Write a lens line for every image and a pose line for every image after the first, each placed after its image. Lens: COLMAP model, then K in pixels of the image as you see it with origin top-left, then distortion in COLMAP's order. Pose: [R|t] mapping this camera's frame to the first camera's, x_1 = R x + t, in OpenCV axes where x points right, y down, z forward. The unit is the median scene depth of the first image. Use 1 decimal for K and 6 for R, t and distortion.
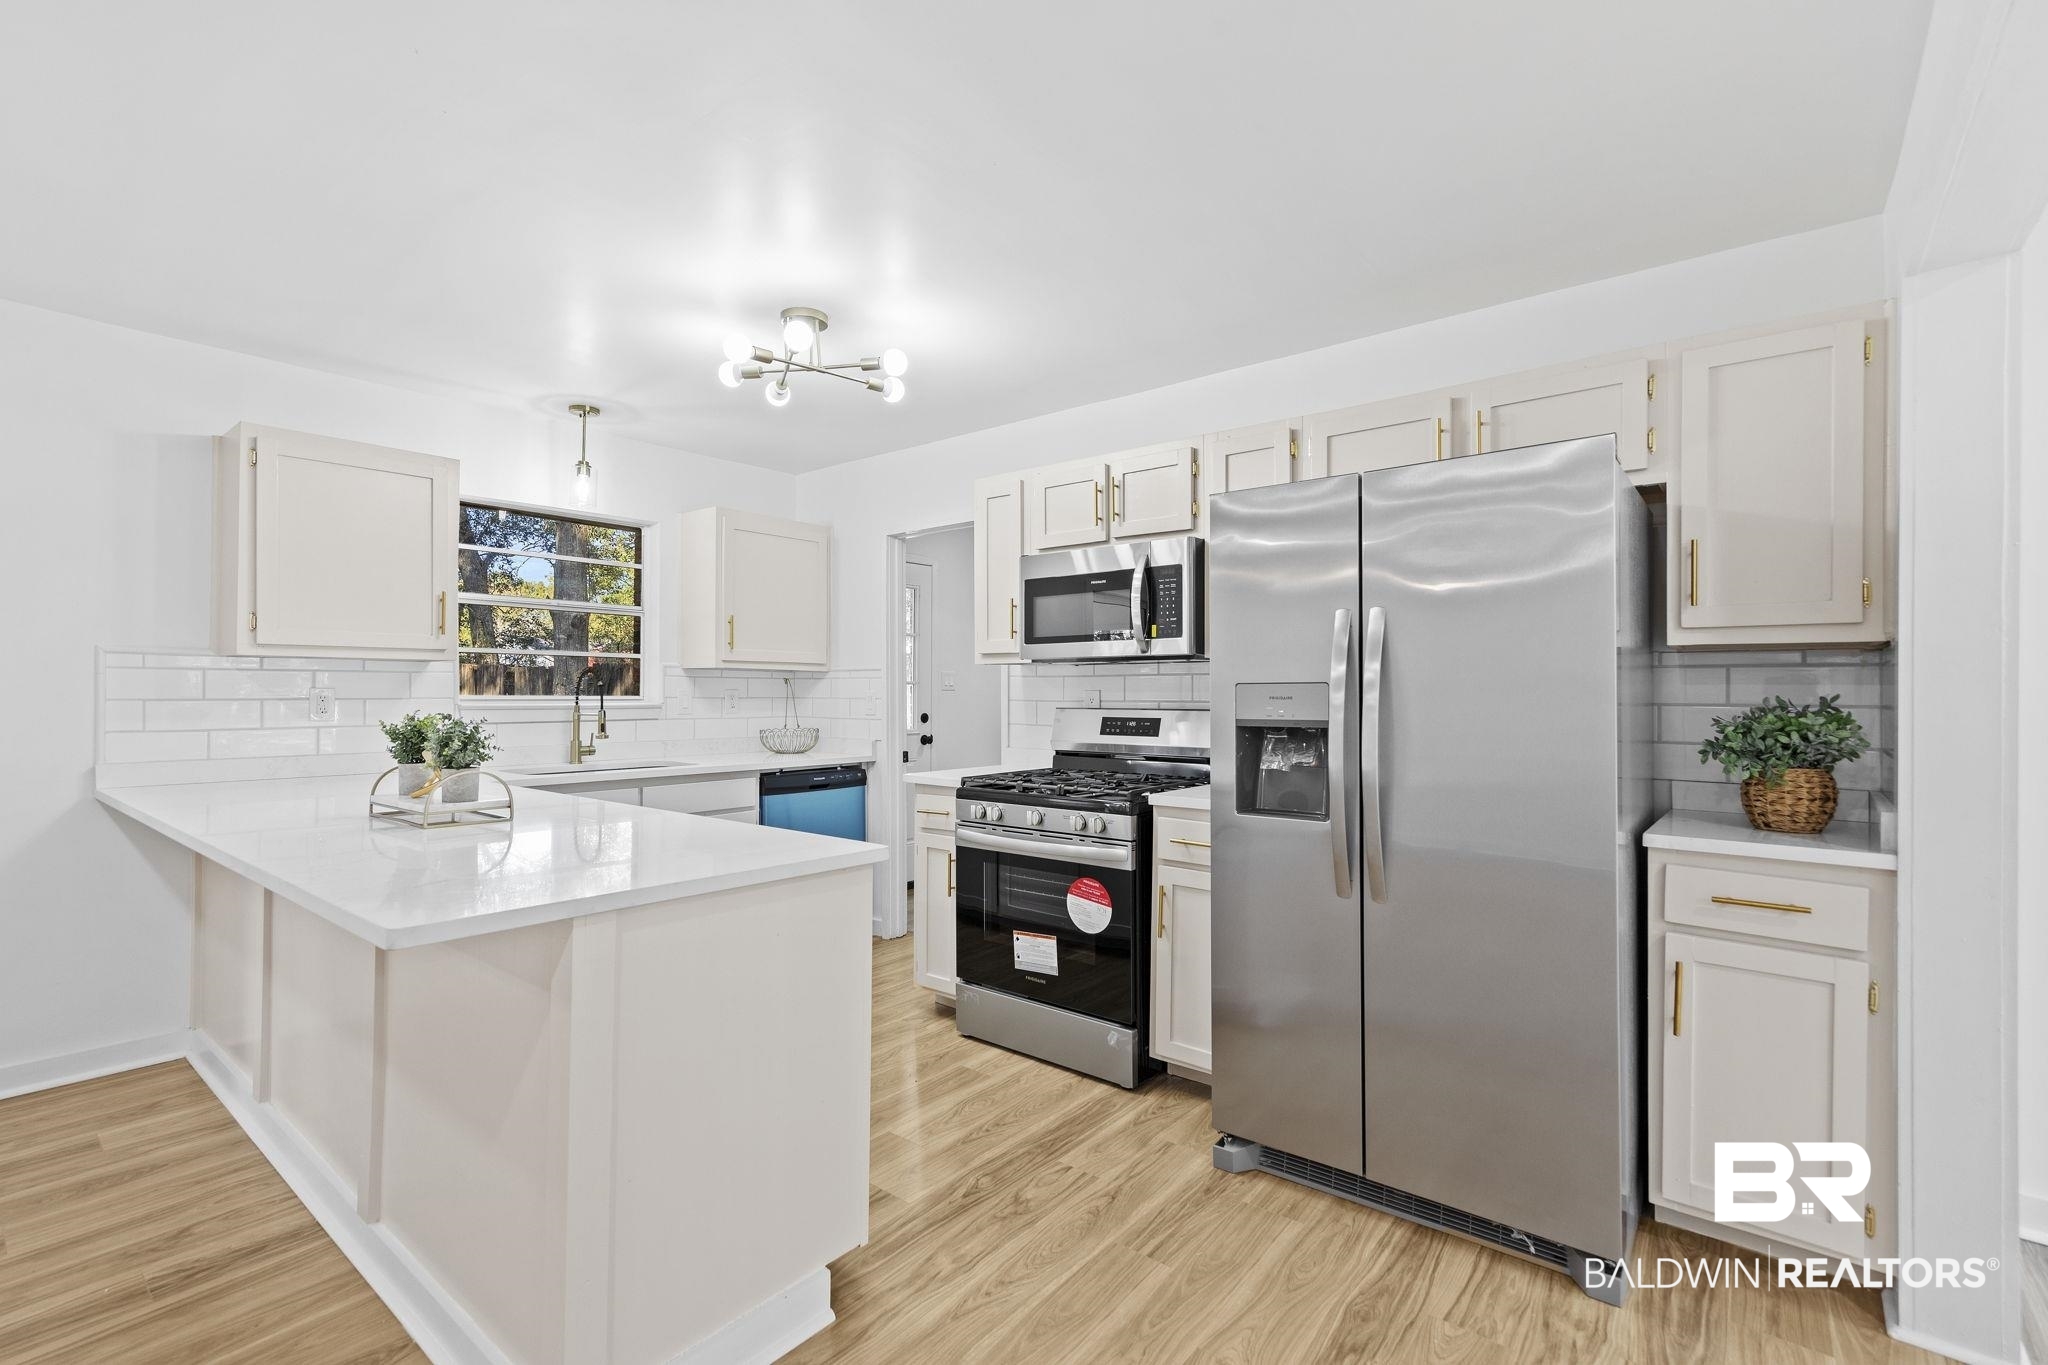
lens RADIAL K [[915.0, 0, 1024.0], [0, 915.0, 682.5], [0, 0, 1]] dist [0.004532, 0.000479]
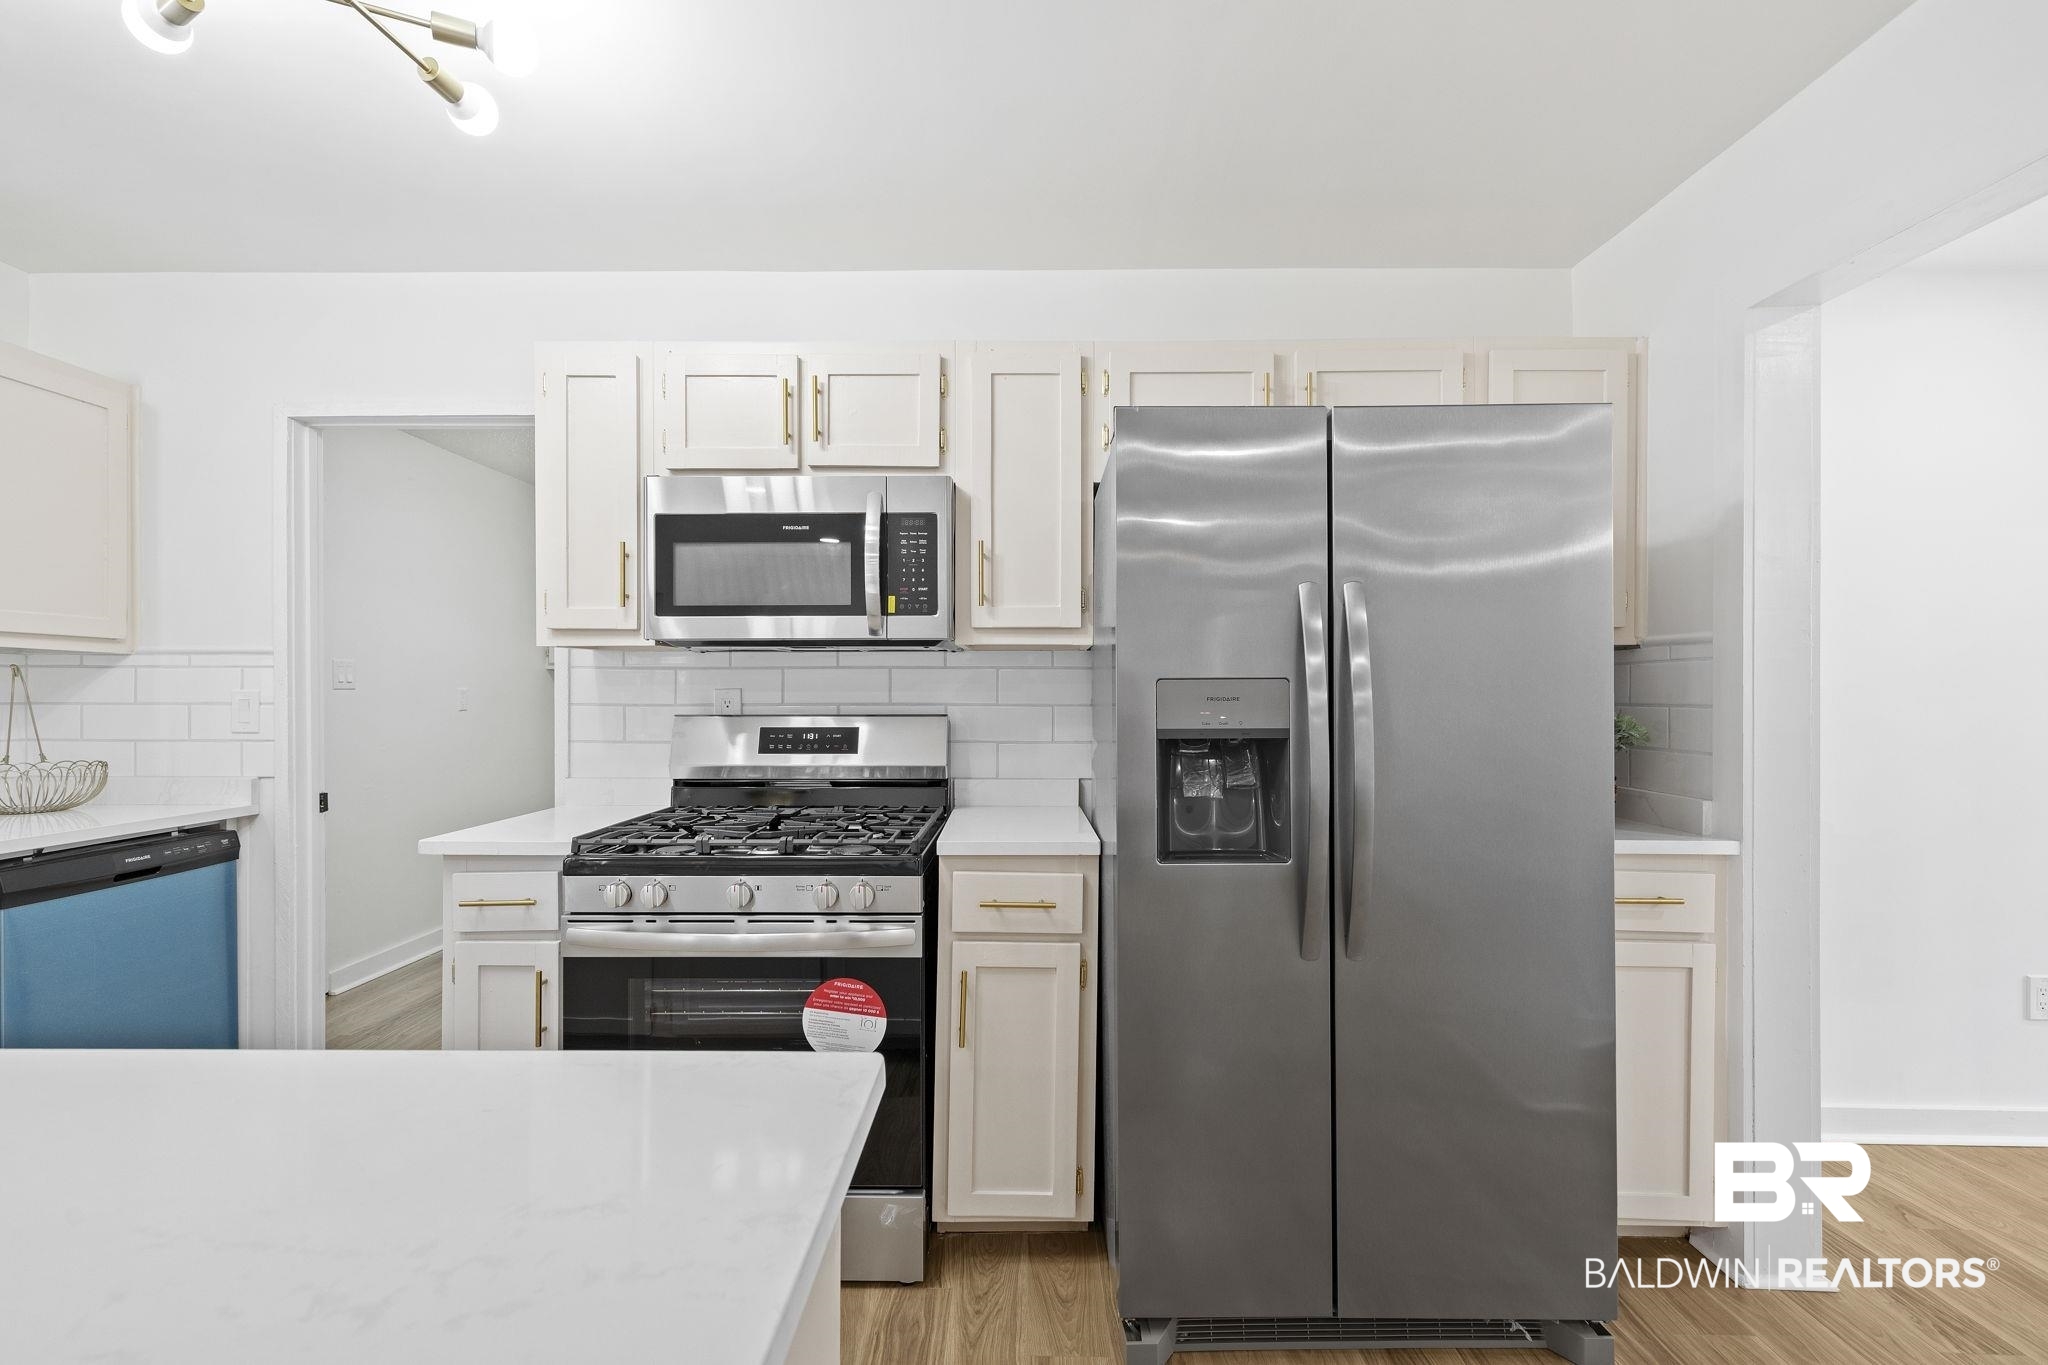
lens RADIAL K [[928.2, 0, 1021.0], [0, 928.2, 688.2], [0, 0, 1]] dist [0.005366, 0.000256]
pose [[0.782115, 0.000882, 0.623133, -0.228526], [-0.005351, 0.999972, 0.005300, 0.003804], [-0.623111, -0.007480, 0.782098, 0.386002]]
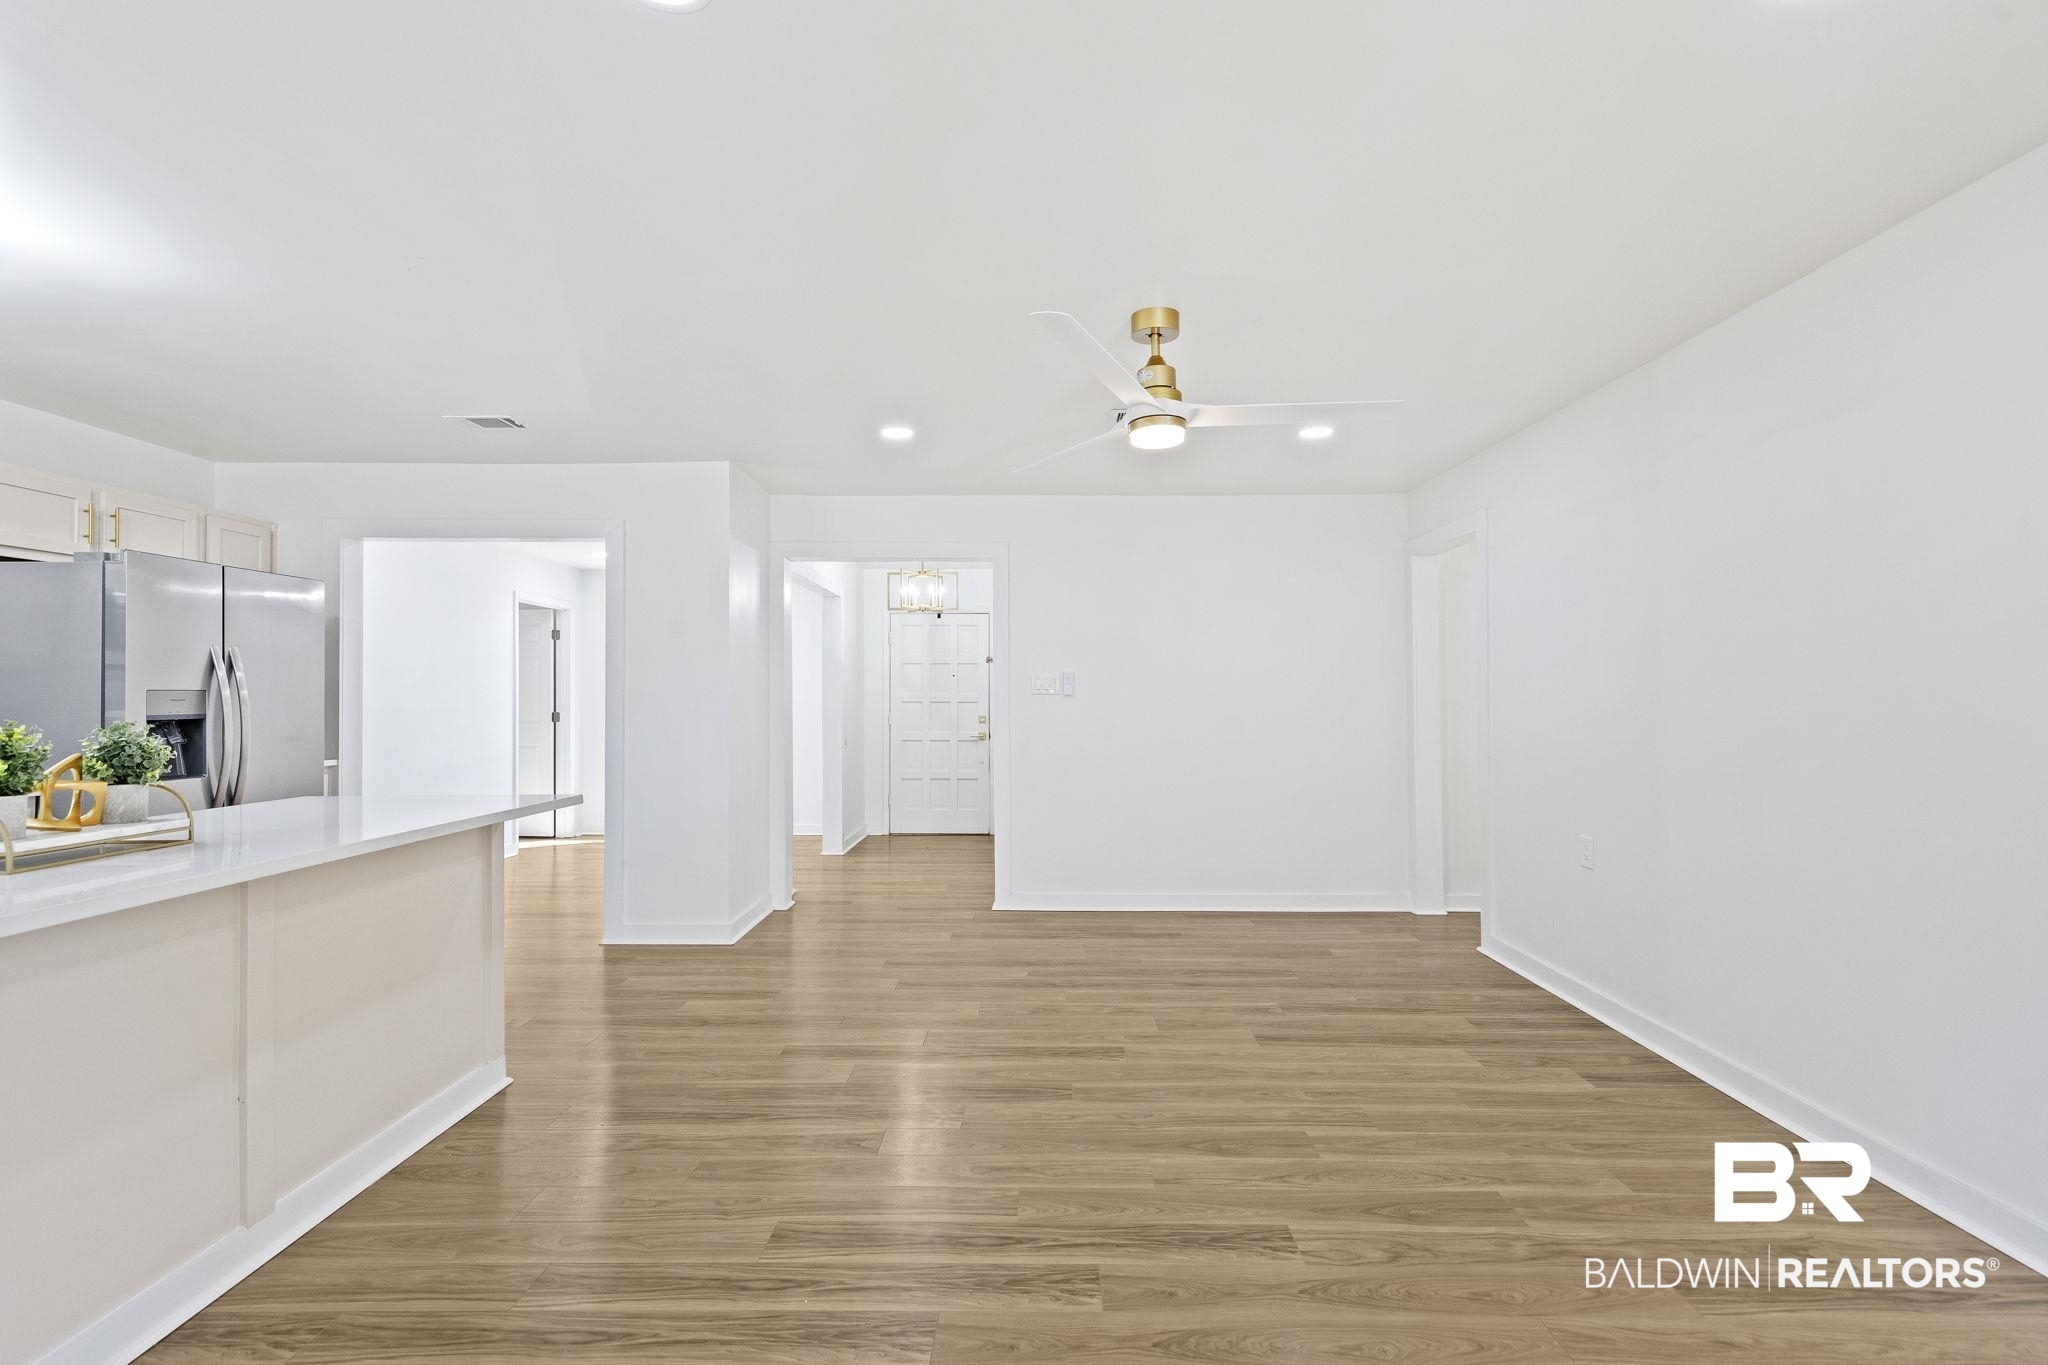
lens RADIAL K [[915.7, 0, 1025.4], [0, 915.7, 698.1], [0, 0, 1]] dist [0.004545, 0.000408]
pose [[-0.622167, -0.003350, 0.782877, -1.308264], [-0.009994, 0.999943, -0.003664, 0.003254], [-0.782821, -0.010103, -0.622165, 0.629223]]
